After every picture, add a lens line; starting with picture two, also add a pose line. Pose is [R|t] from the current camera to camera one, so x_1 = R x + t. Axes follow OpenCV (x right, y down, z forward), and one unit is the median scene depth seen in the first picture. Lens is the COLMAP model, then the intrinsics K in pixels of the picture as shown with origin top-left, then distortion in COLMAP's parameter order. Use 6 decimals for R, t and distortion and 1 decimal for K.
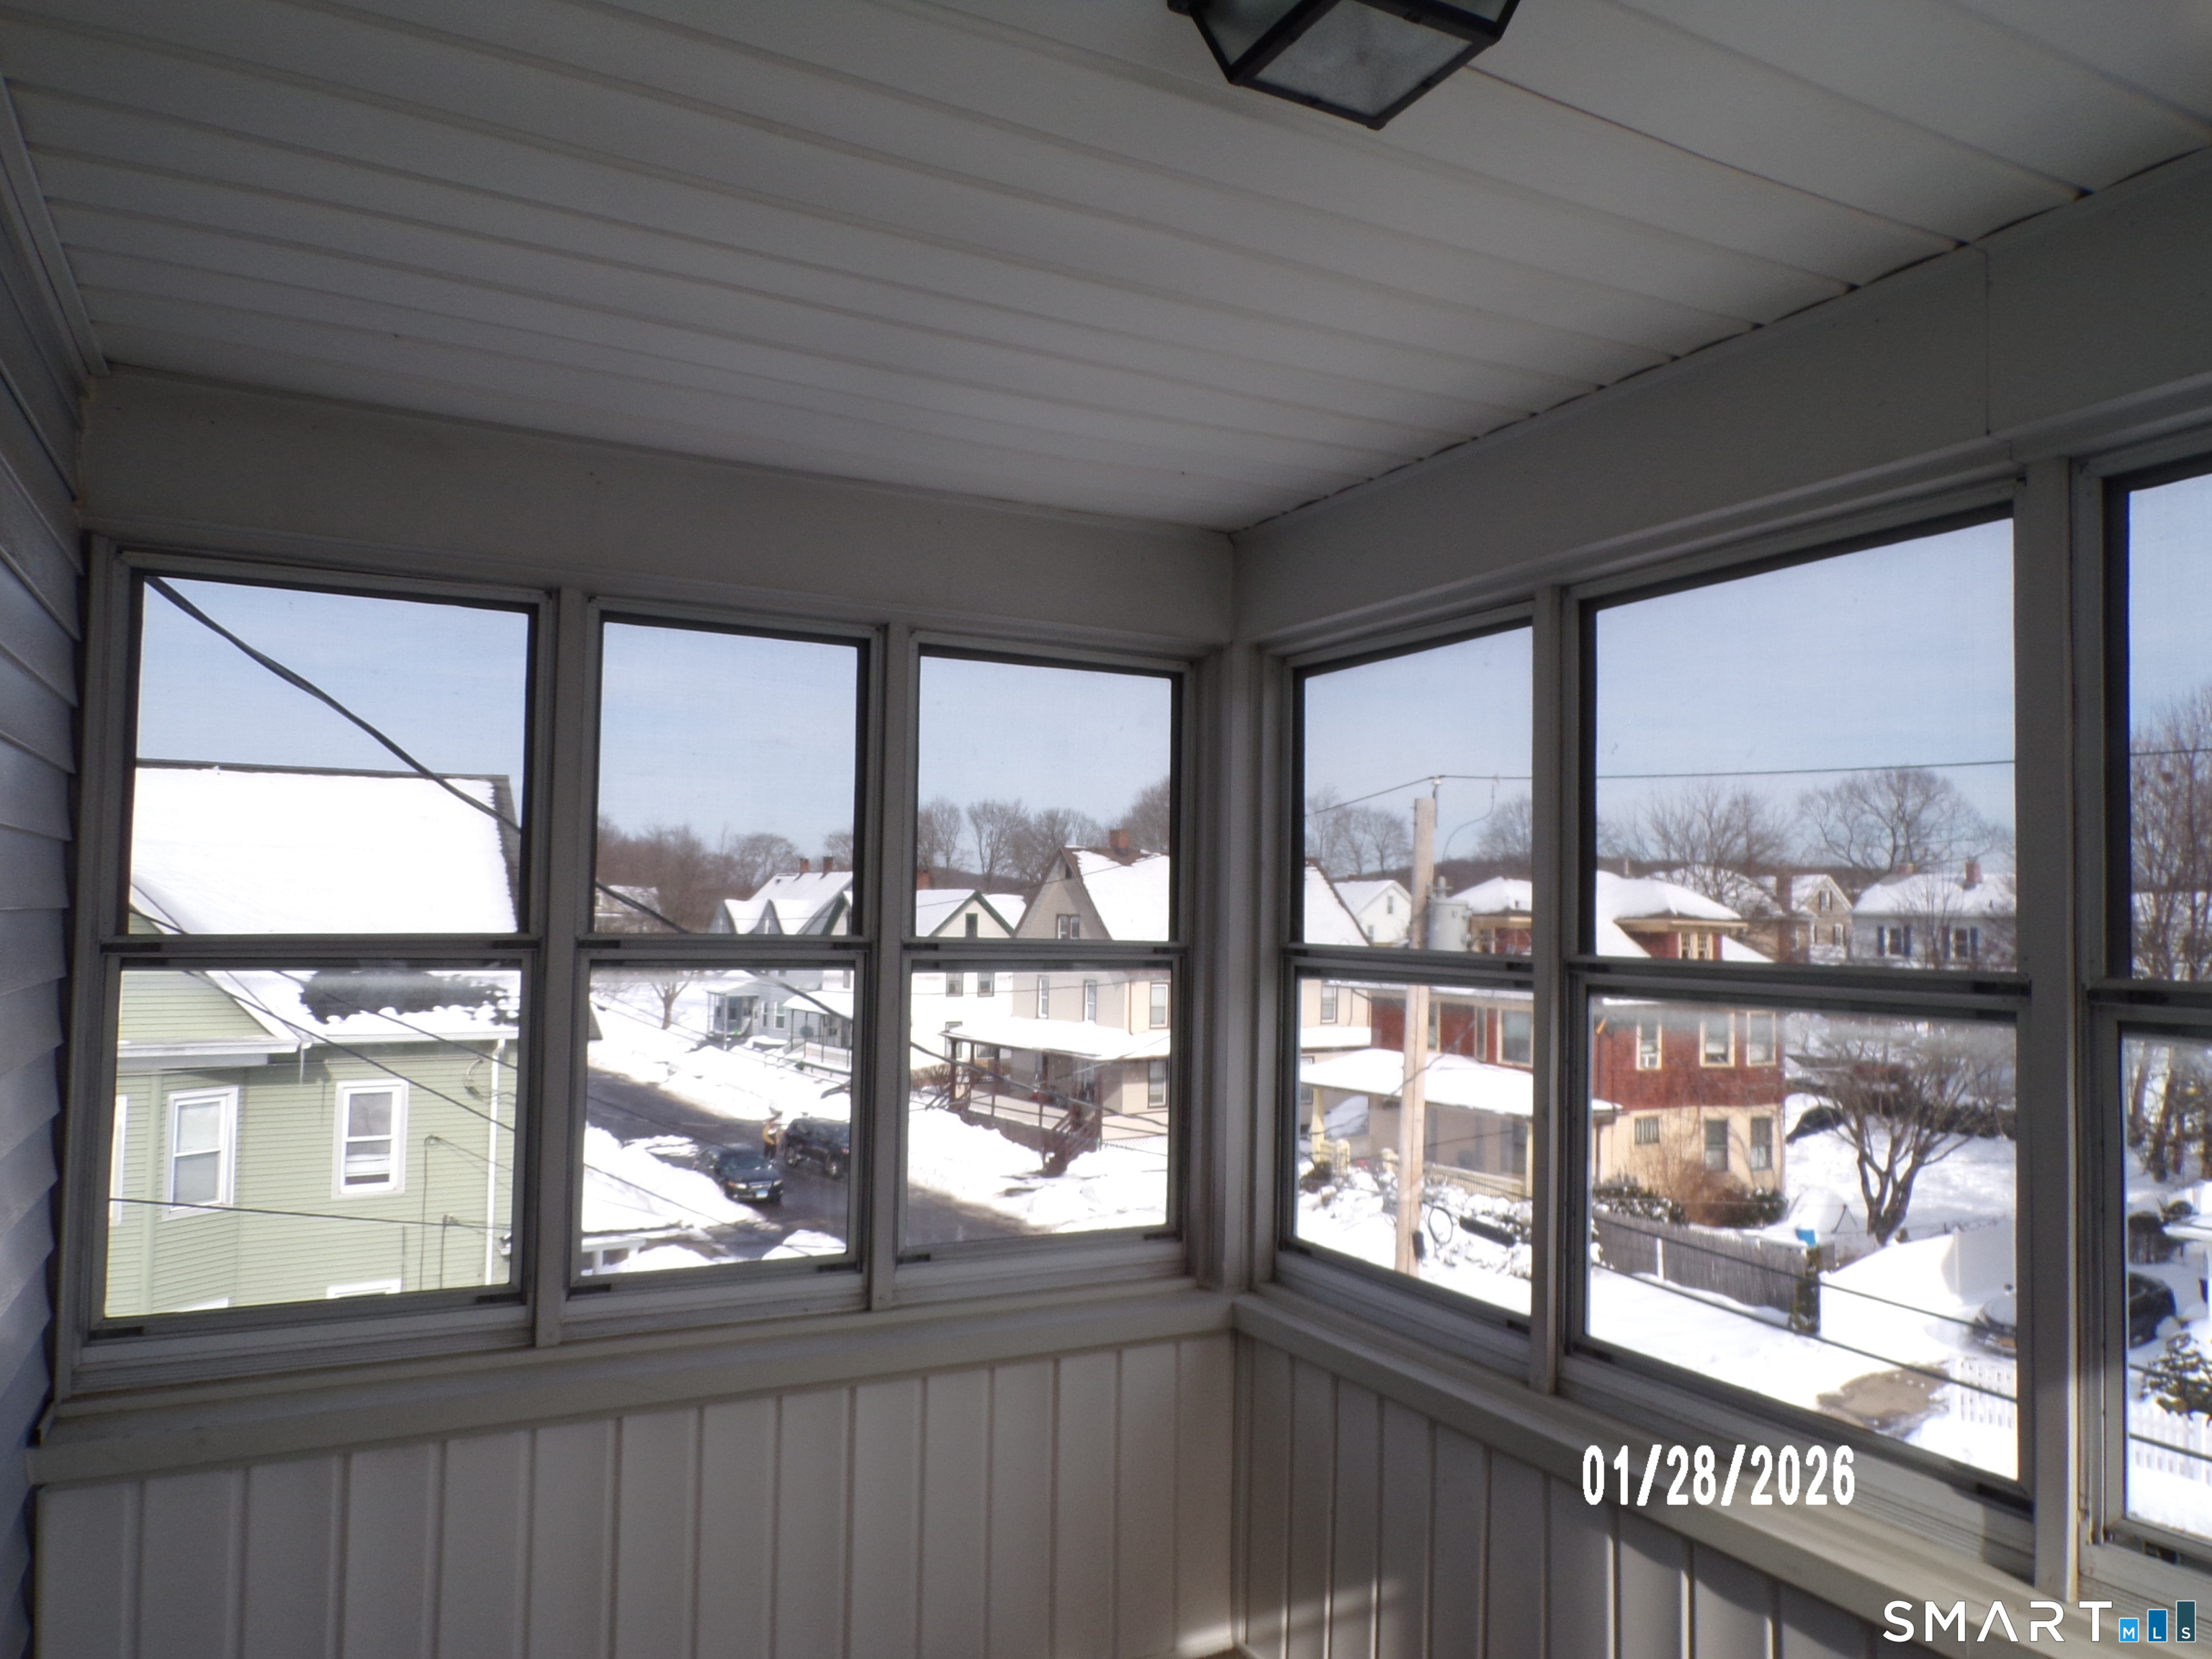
lens RADIAL K [[1519.1, 0, 1095.2], [0, 1519.1, 840.8], [0, 0, 1]] dist [-0.003469, 0.000582]
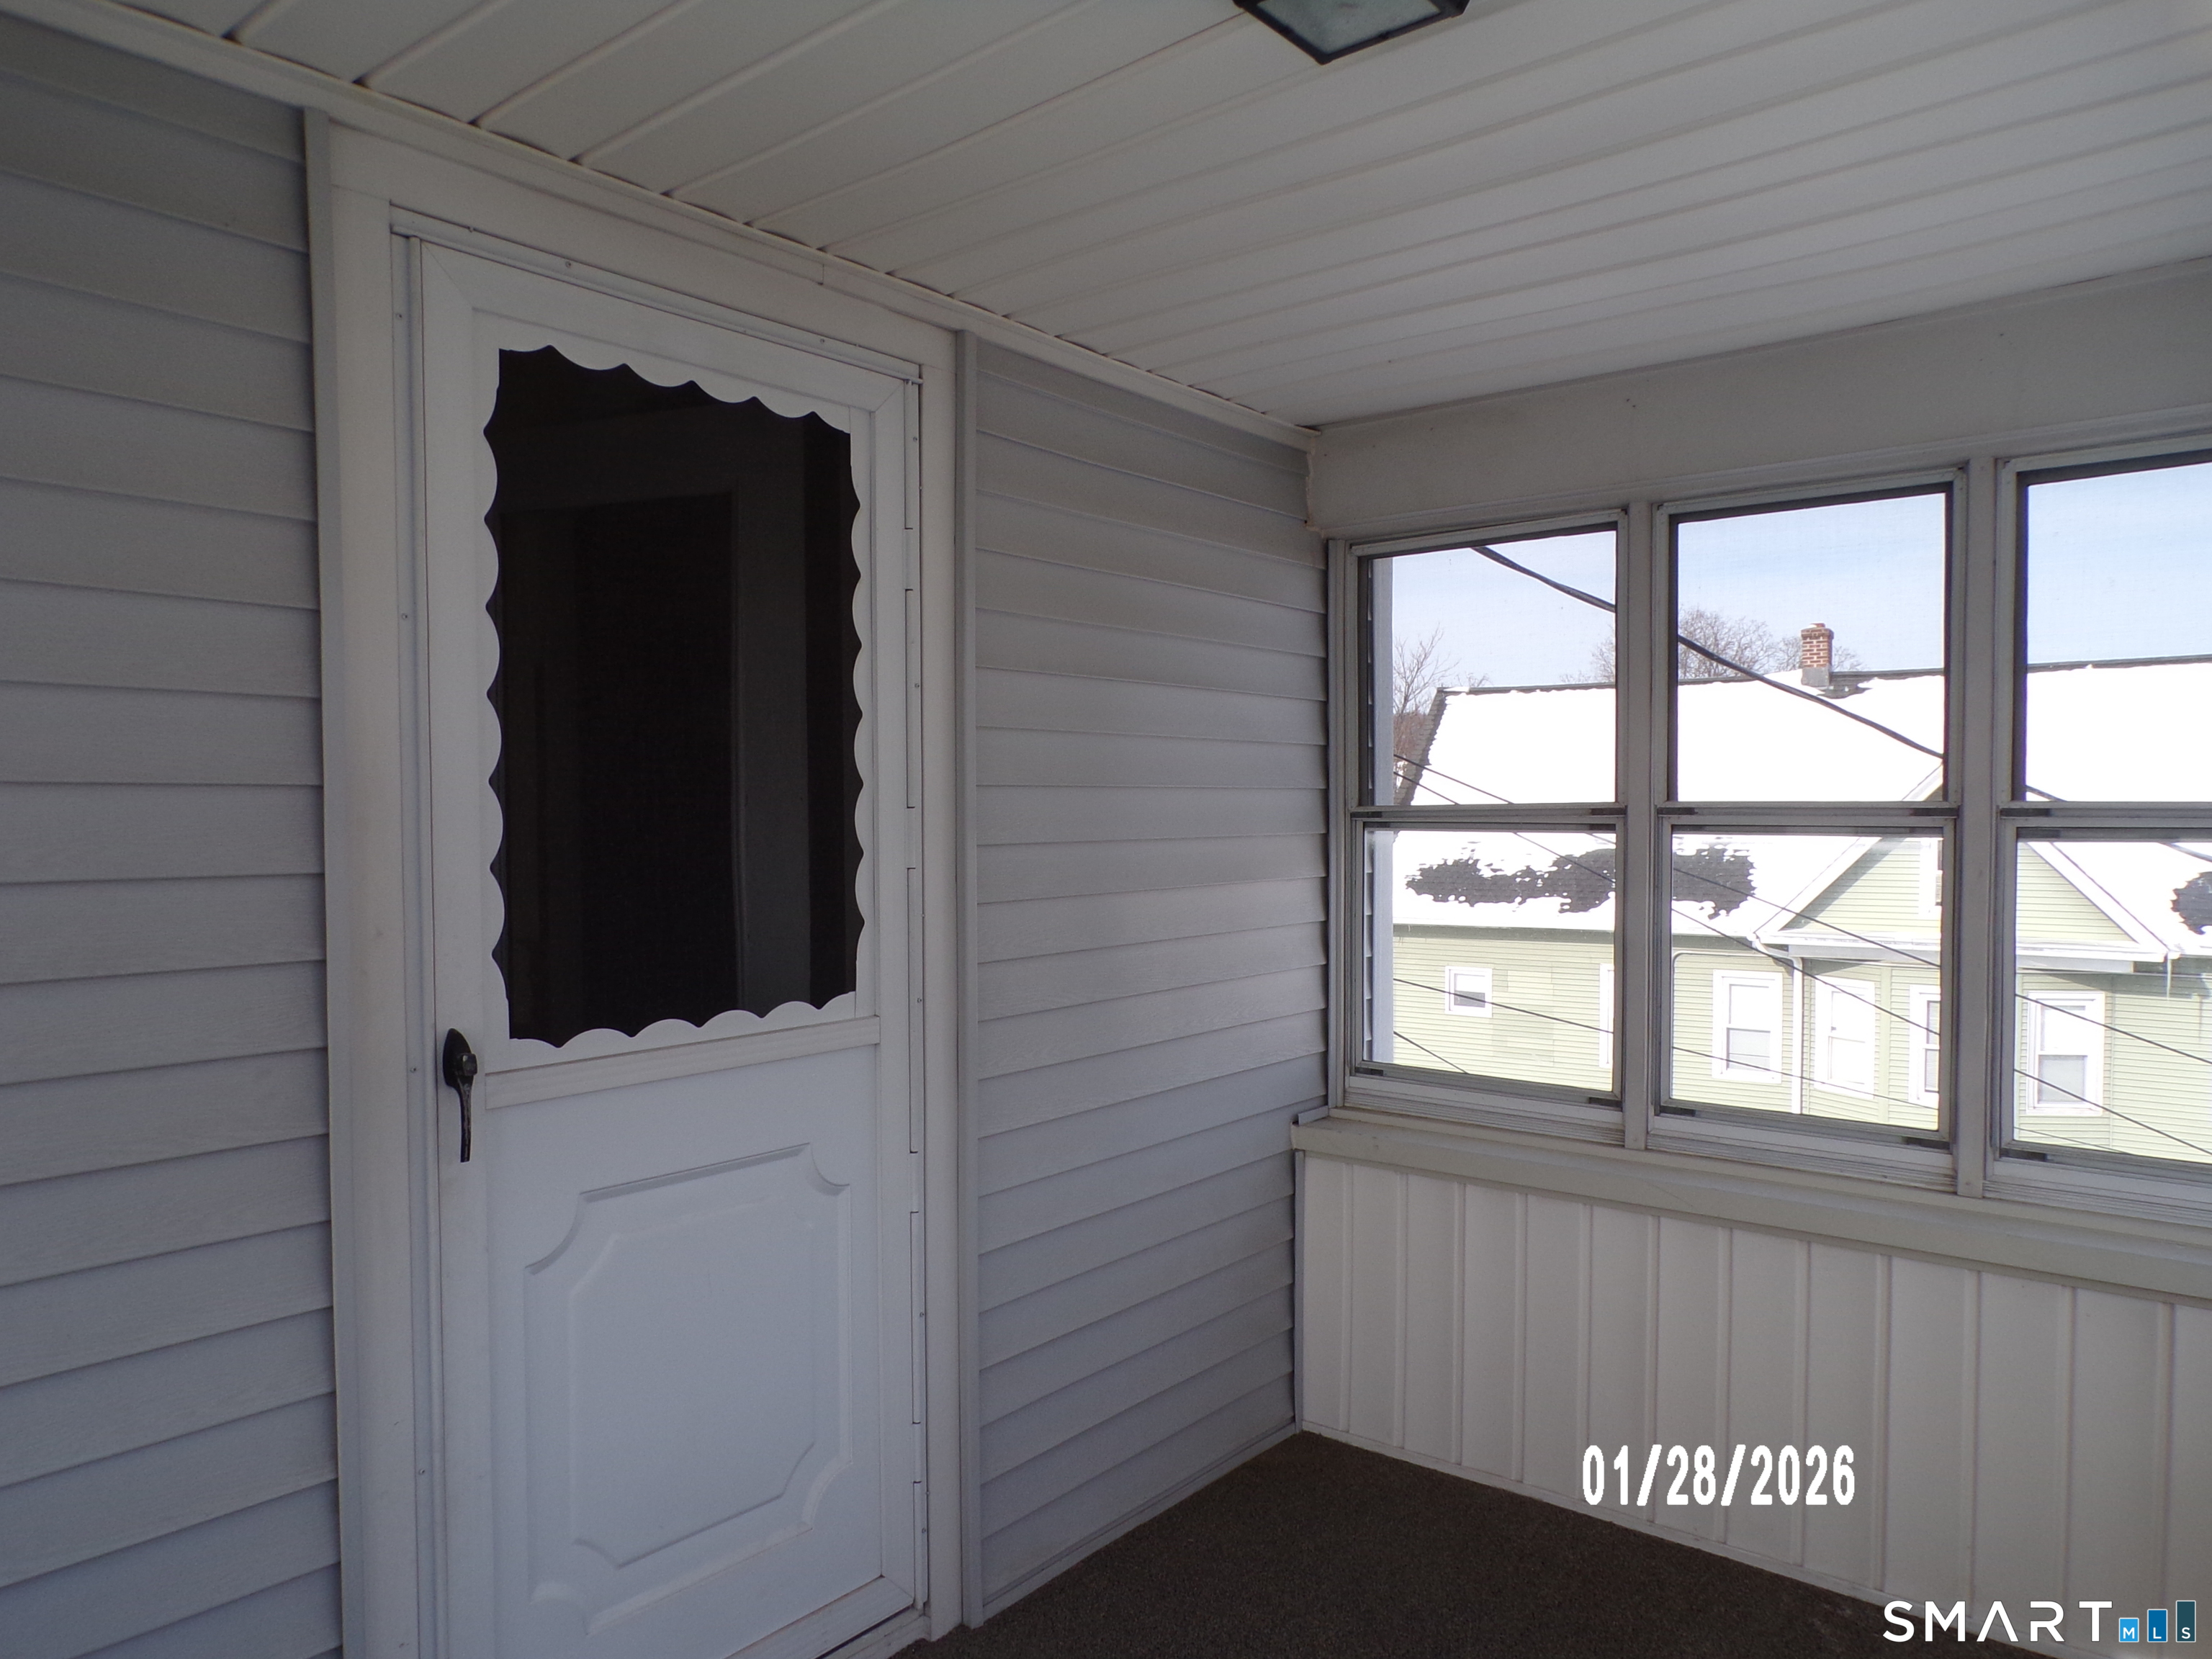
lens RADIAL K [[1519.1, 0, 1095.2], [0, 1519.1, 840.8], [0, 0, 1]] dist [-0.003469, 0.000582]
pose [[0.412327, 0.009635, -0.910985, 0.300805], [0.046628, 0.998410, 0.031664, 0.019281], [0.909842, -0.055534, 0.411222, 0.077814]]
